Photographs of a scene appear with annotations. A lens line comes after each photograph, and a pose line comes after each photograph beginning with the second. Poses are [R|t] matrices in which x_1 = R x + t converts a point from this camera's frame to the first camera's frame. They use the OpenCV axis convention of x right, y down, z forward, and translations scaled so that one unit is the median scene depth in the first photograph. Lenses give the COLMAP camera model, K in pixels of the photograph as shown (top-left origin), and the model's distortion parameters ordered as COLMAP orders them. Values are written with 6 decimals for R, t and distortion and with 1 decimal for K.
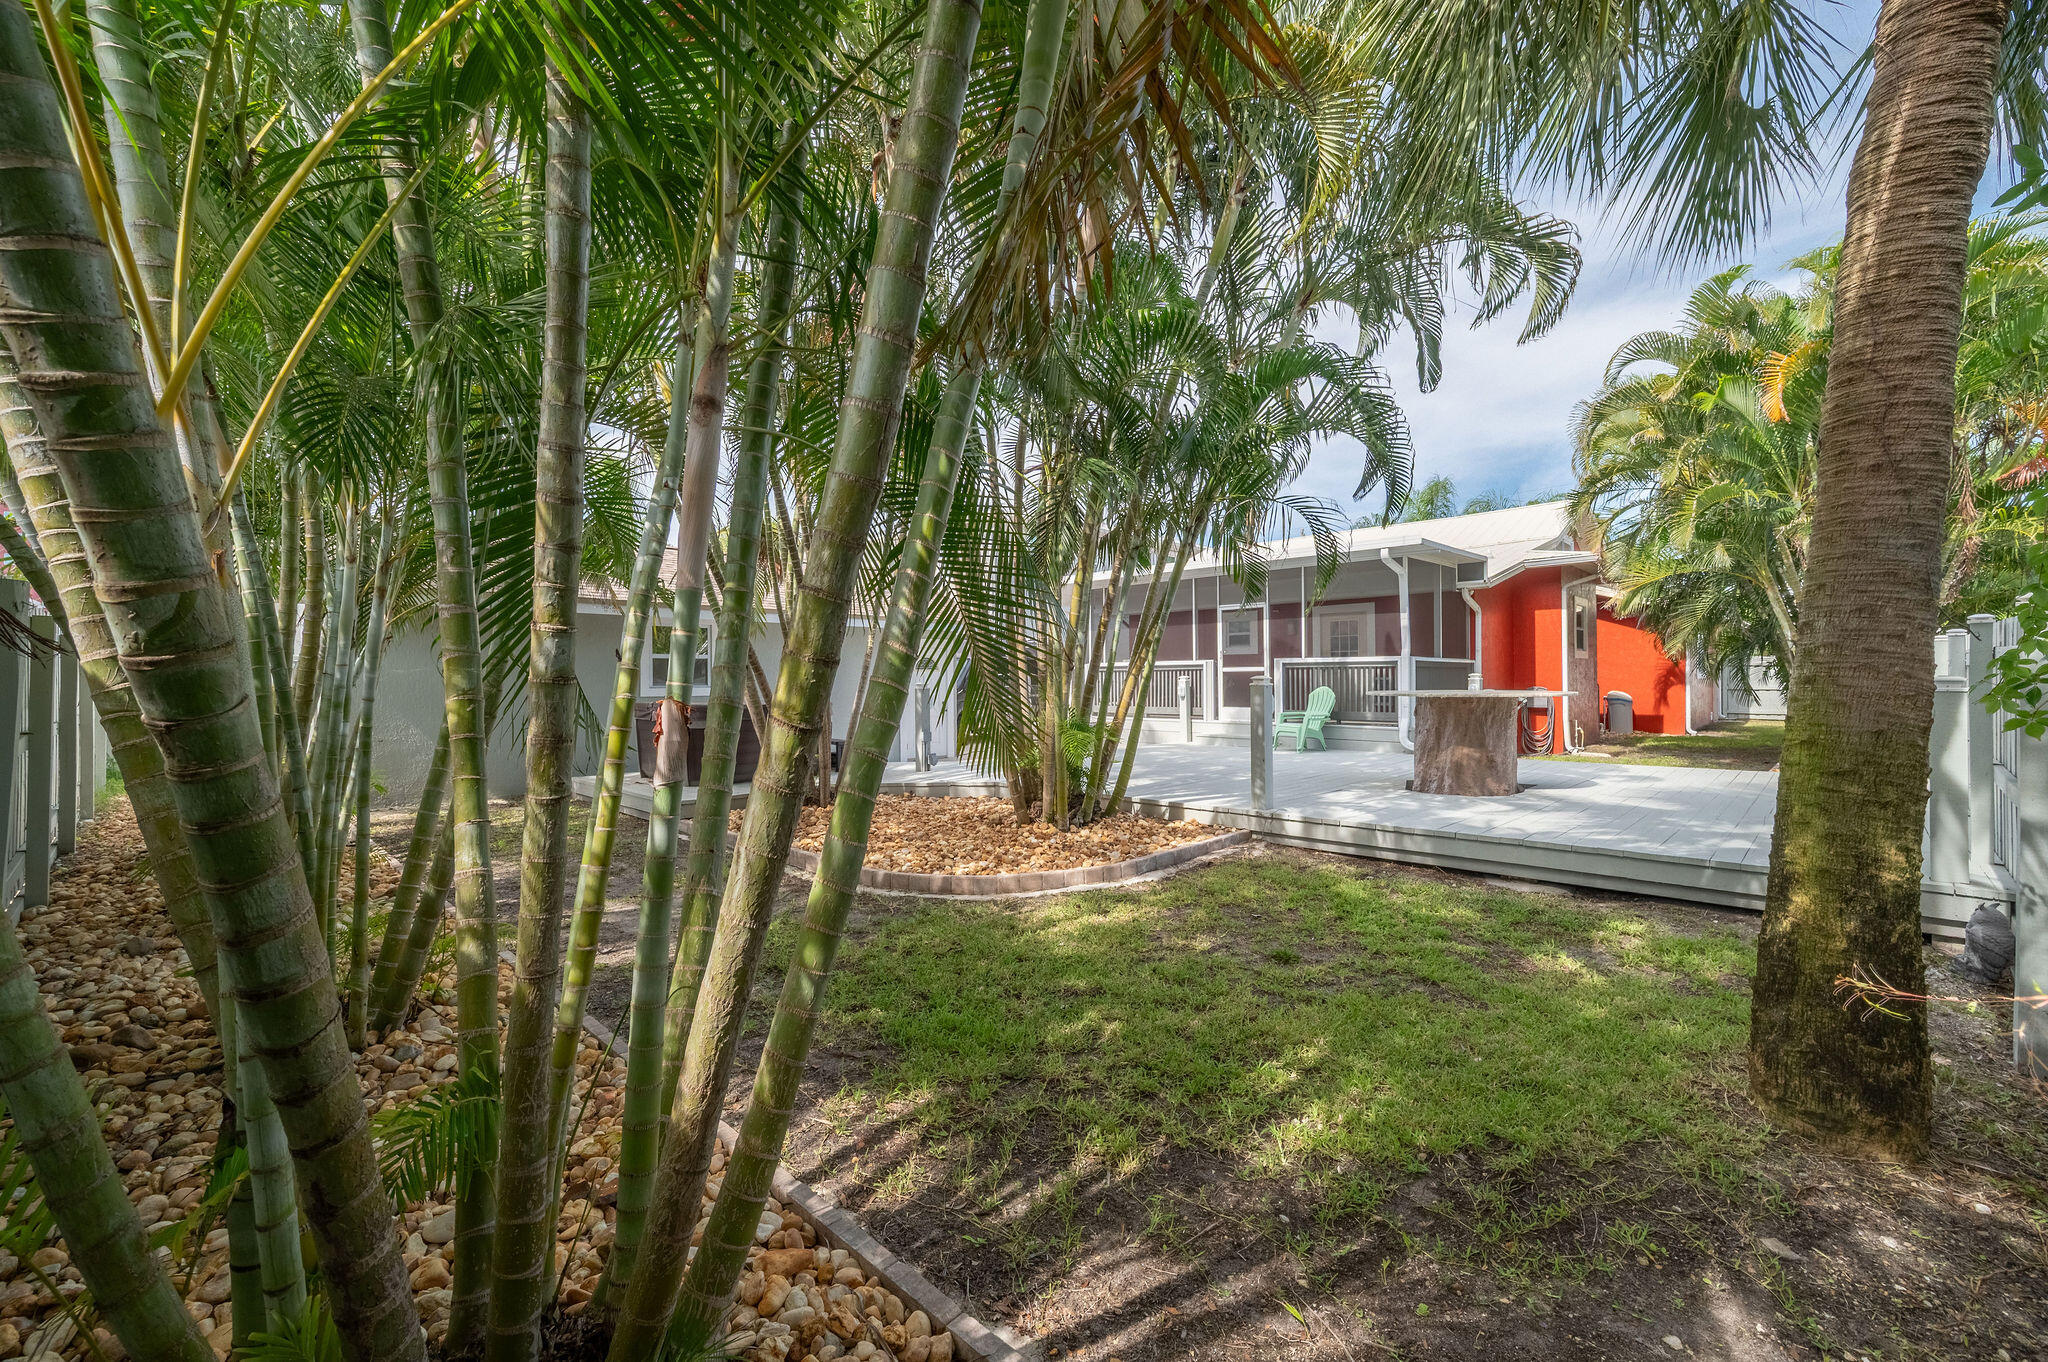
lens RADIAL K [[816.6, 0, 1024.0], [0, 816.6, 681.0], [0, 0, 1]] dist [0.000552, 0.000028]
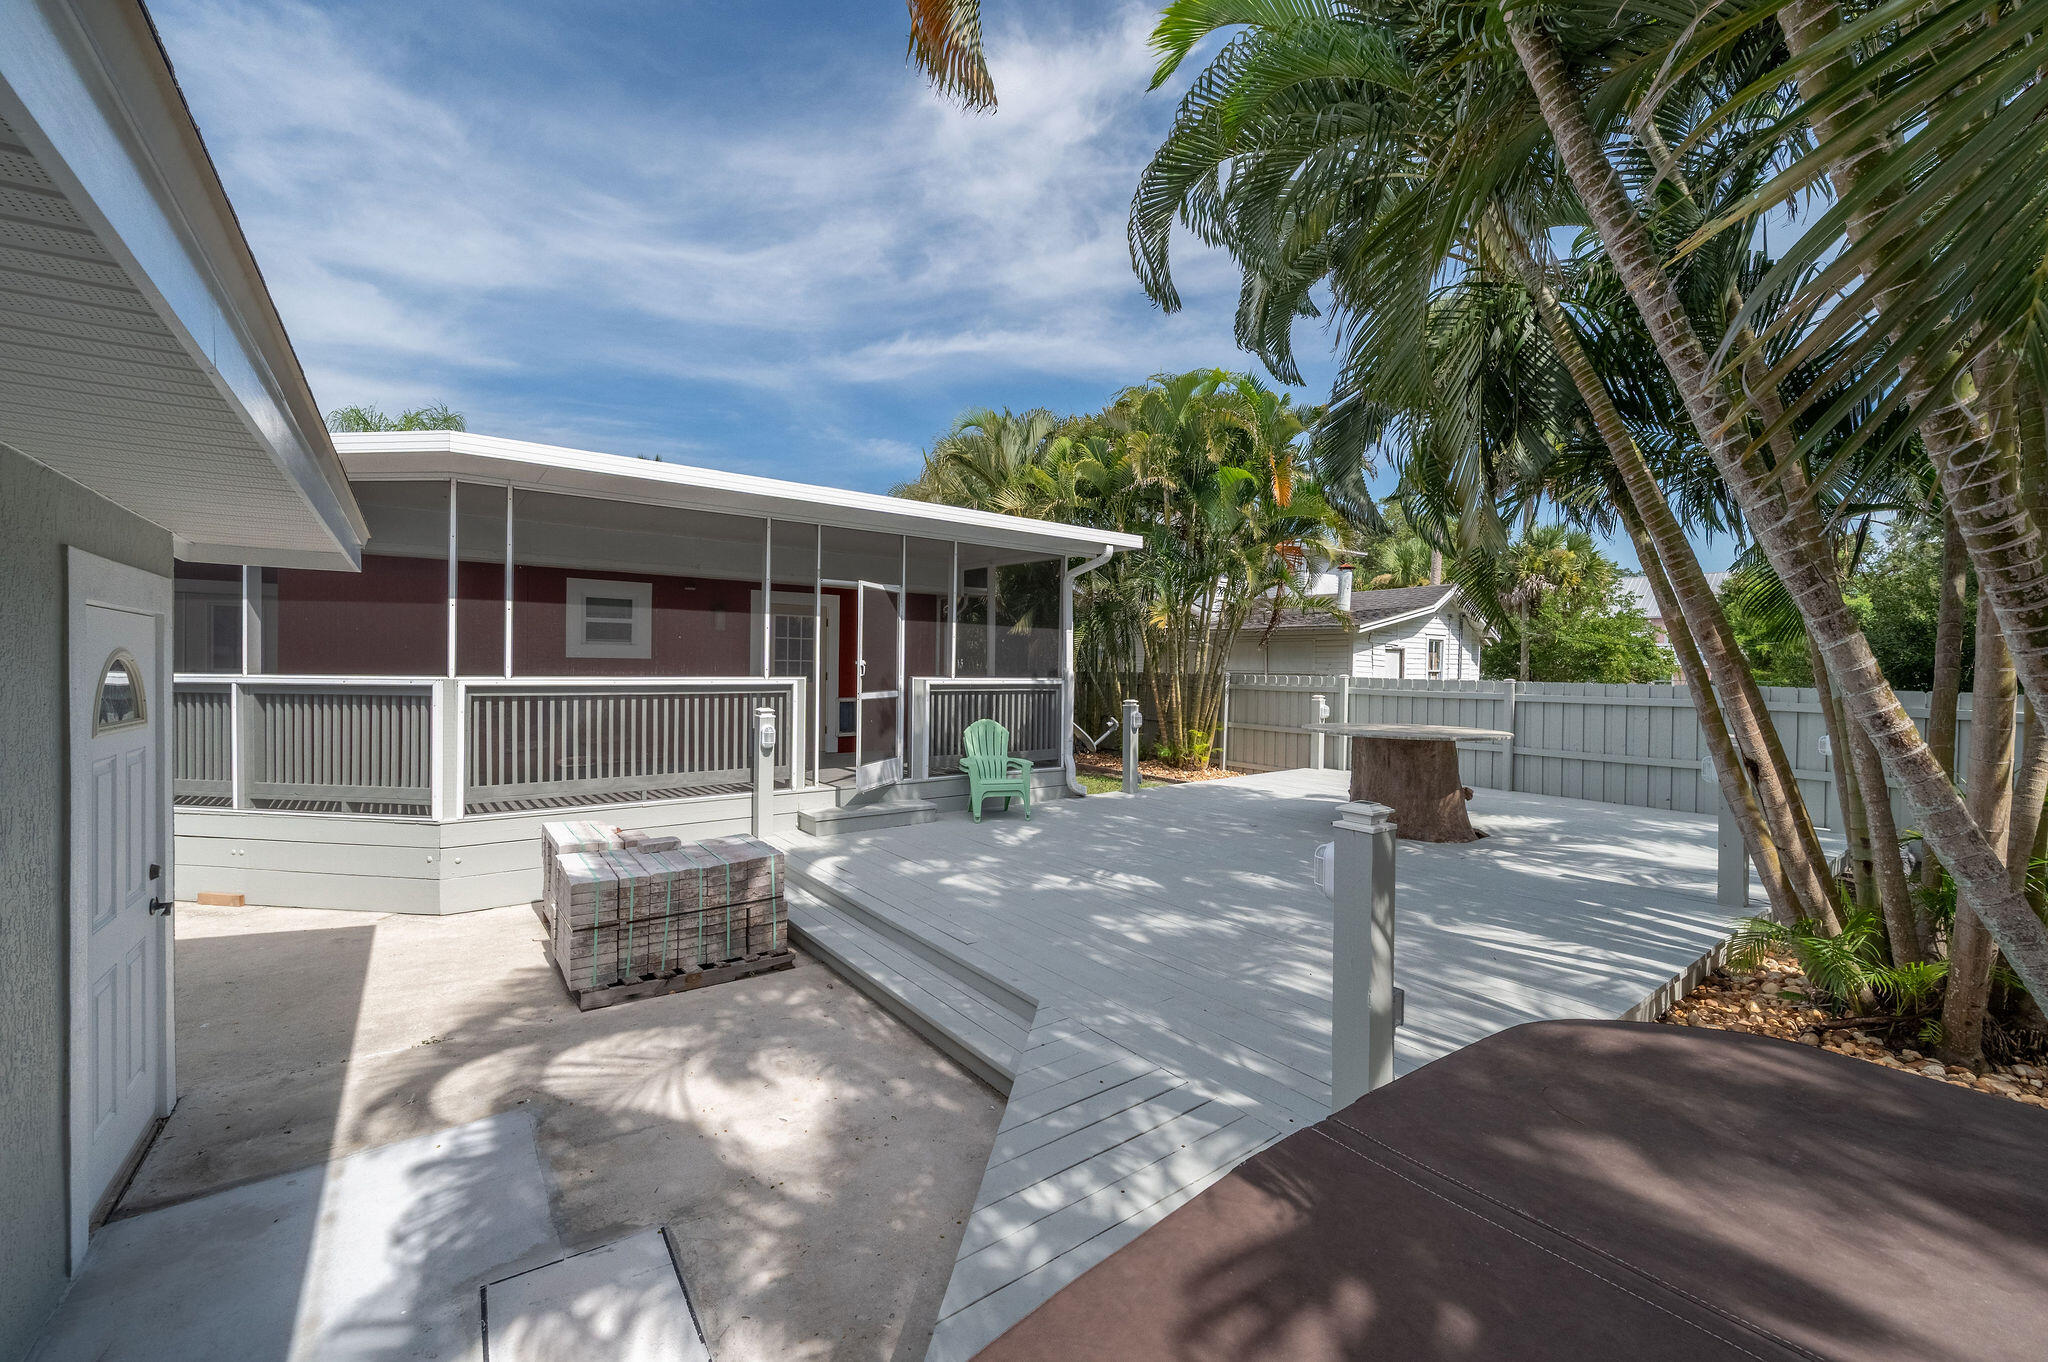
lens RADIAL K [[816.6, 0, 1024.0], [0, 816.6, 681.0], [0, 0, 1]] dist [0.000552, 0.000028]
pose [[0.197070, -0.001292, 0.980388, -0.291592], [-0.012492, 0.999915, 0.003829, -0.028532], [-0.980310, -0.013002, 0.197037, 0.798179]]
